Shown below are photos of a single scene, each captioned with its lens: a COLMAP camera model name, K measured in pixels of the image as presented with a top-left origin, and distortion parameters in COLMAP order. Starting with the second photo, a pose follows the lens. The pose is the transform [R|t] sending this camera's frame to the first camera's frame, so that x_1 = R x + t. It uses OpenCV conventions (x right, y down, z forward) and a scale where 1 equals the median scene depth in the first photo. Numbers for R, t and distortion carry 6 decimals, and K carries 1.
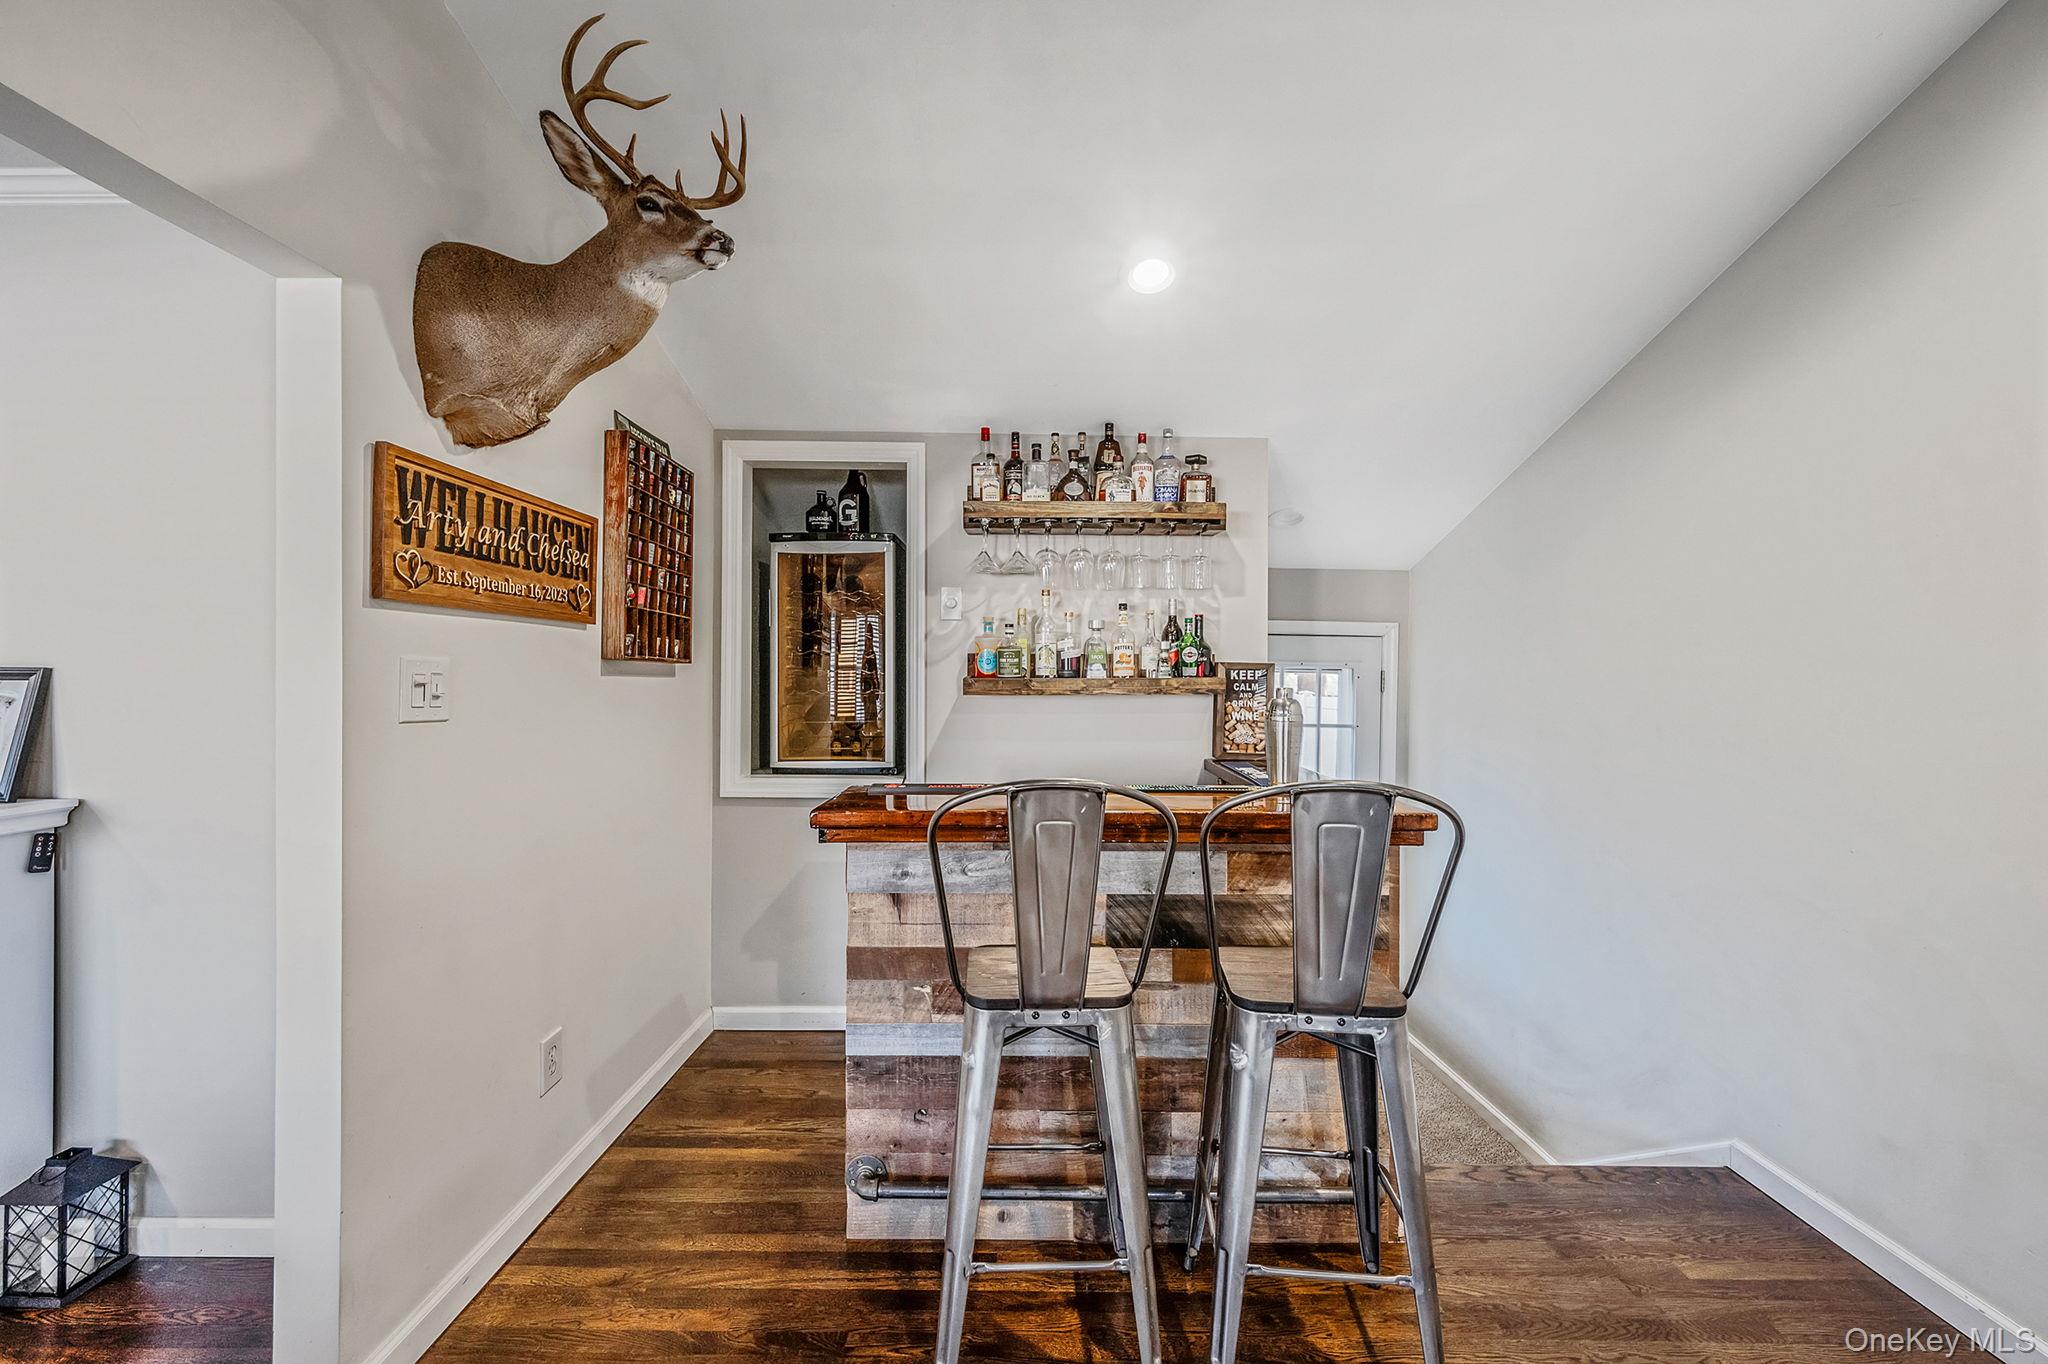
lens RADIAL K [[851.8, 0, 1036.4], [0, 851.8, 682.2], [0, 0, 1]] dist [0.001649, 0.000041]
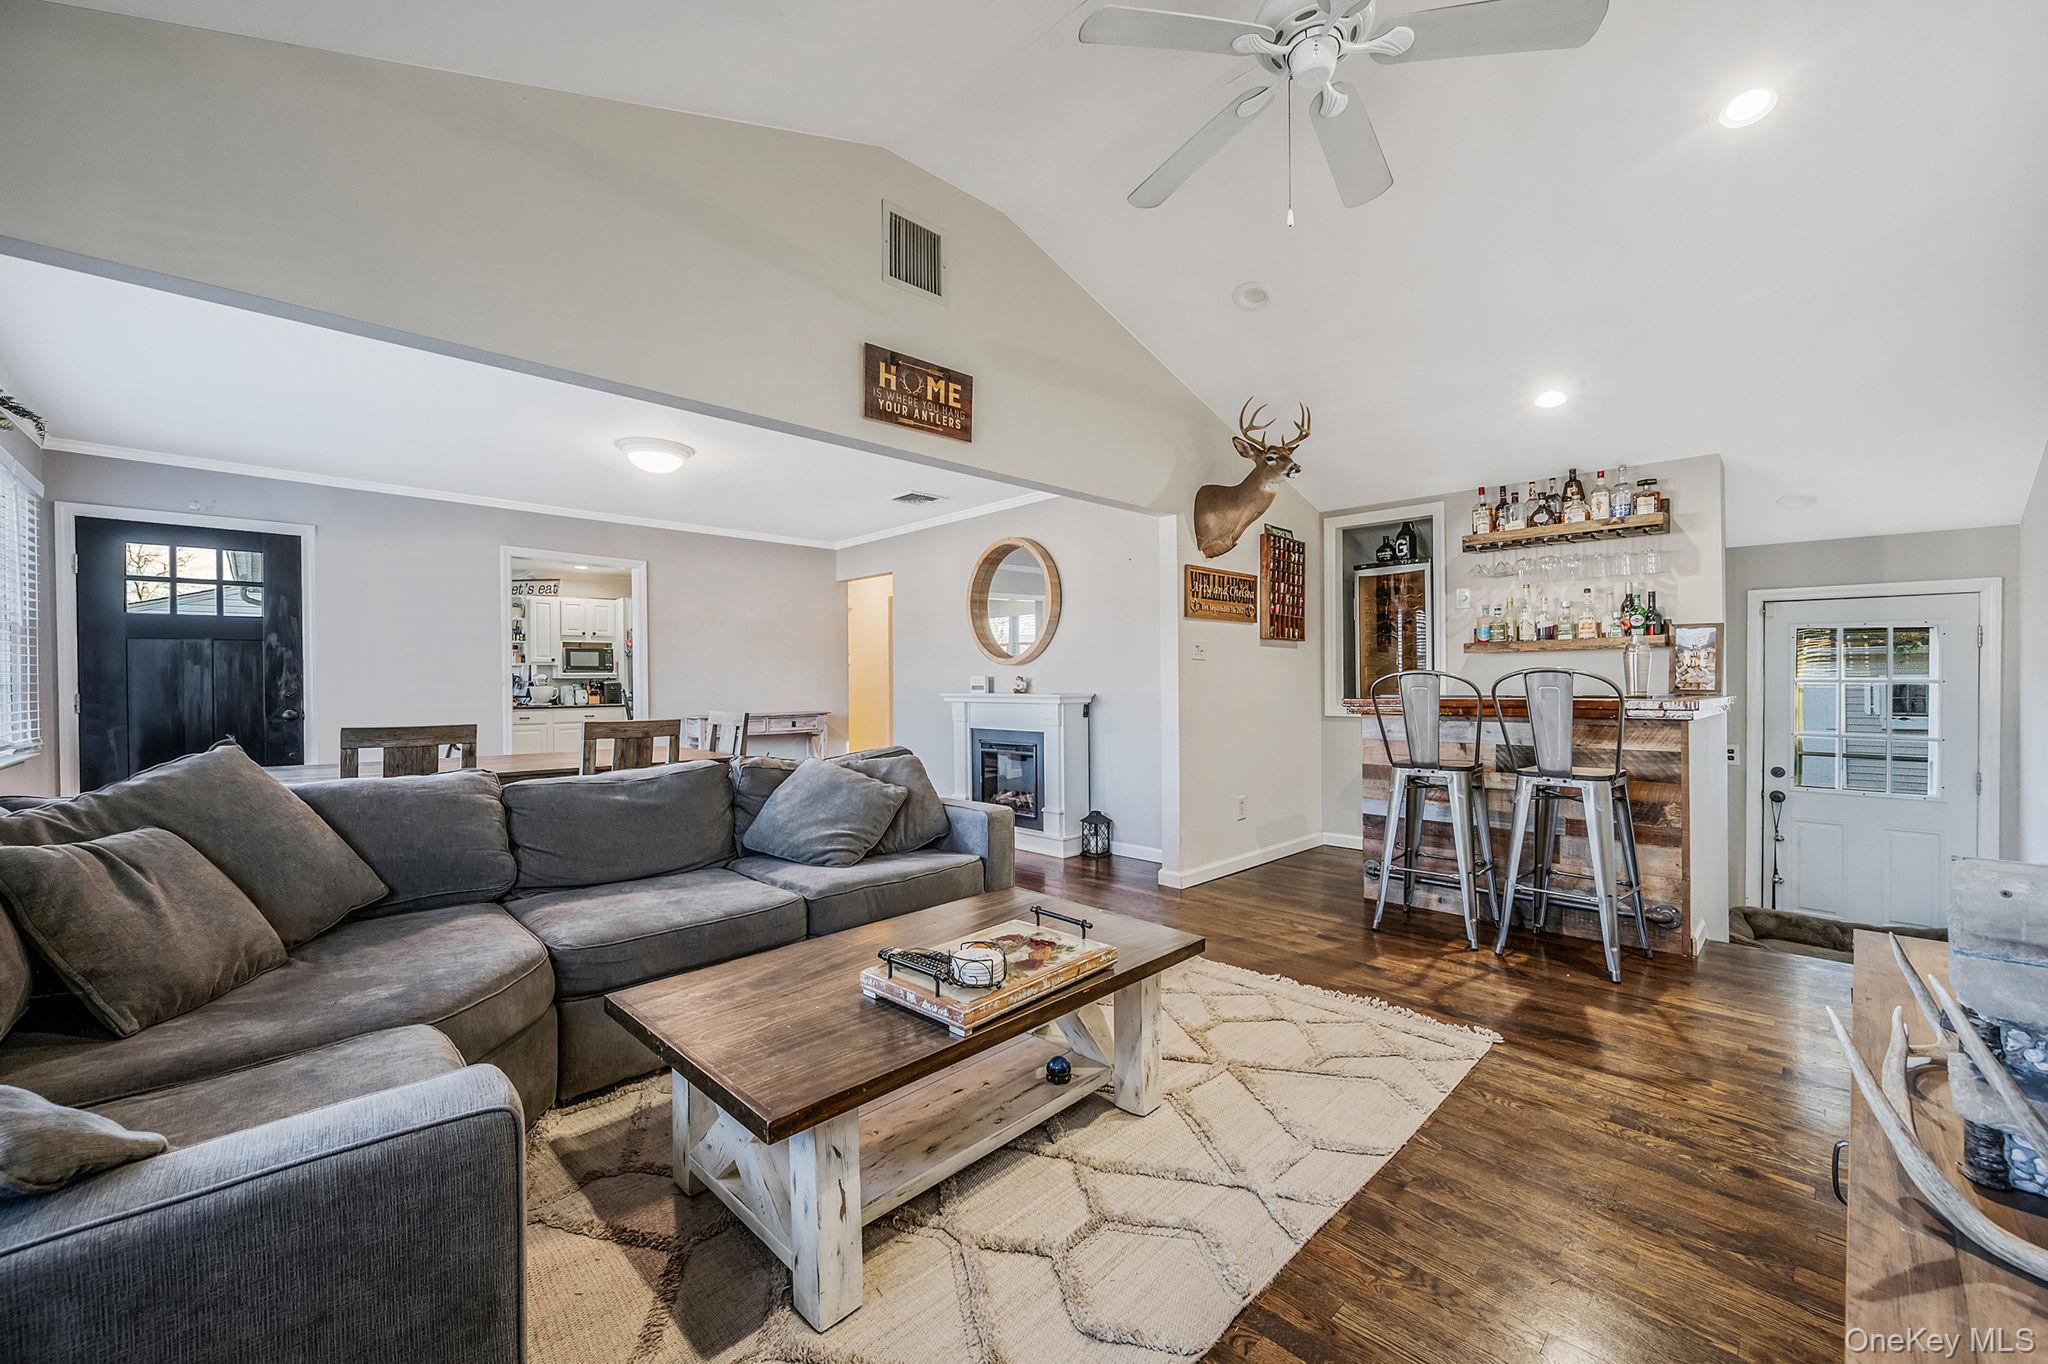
lens RADIAL K [[820.3, 0, 1028.2], [0, 820.3, 678.7], [0, 0, 1]] dist [-0.000372, -0.000020]
pose [[0.712232, -0.014659, -0.701792, 0.417904], [0.009799, 0.999892, -0.010940, 0.071383], [0.701876, 0.000915, 0.712298, -0.709120]]
